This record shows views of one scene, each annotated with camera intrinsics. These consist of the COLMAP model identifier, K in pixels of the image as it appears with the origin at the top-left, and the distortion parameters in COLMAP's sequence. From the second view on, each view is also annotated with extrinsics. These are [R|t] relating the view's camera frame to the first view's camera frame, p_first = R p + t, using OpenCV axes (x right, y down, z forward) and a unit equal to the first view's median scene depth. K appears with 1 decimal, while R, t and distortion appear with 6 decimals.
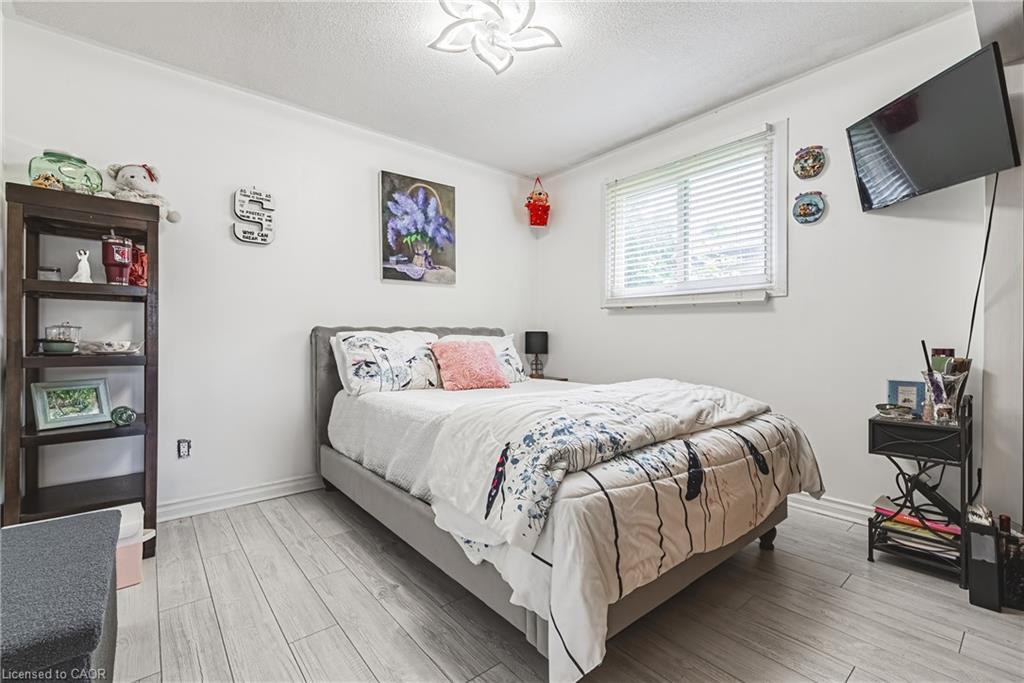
lens RADIAL K [[441.0, 0, 507.7], [0, 441.0, 341.6], [0, 0, 1]] dist [-0.001210, -0.000367]
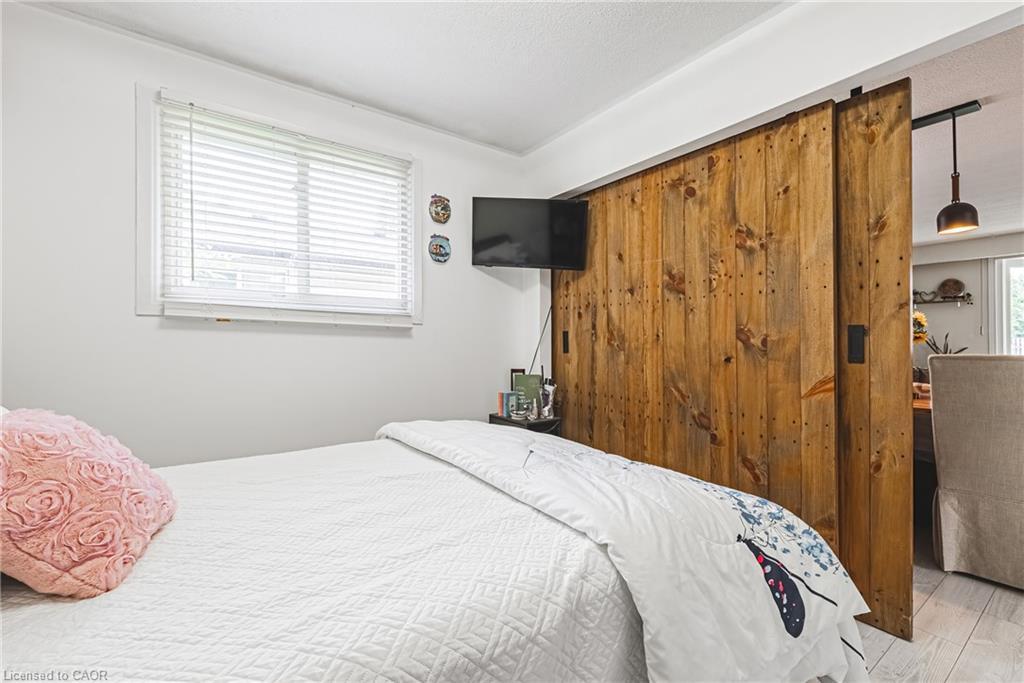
lens RADIAL K [[441.0, 0, 508.9], [0, 441.0, 341.4], [0, 0, 1]] dist [-0.001210, -0.000367]
pose [[0.064699, -0.000258, 0.997905, -0.413124], [-0.000896, 1.000000, 0.000317, -0.059845], [-0.997904, -0.000914, 0.064699, 0.693717]]
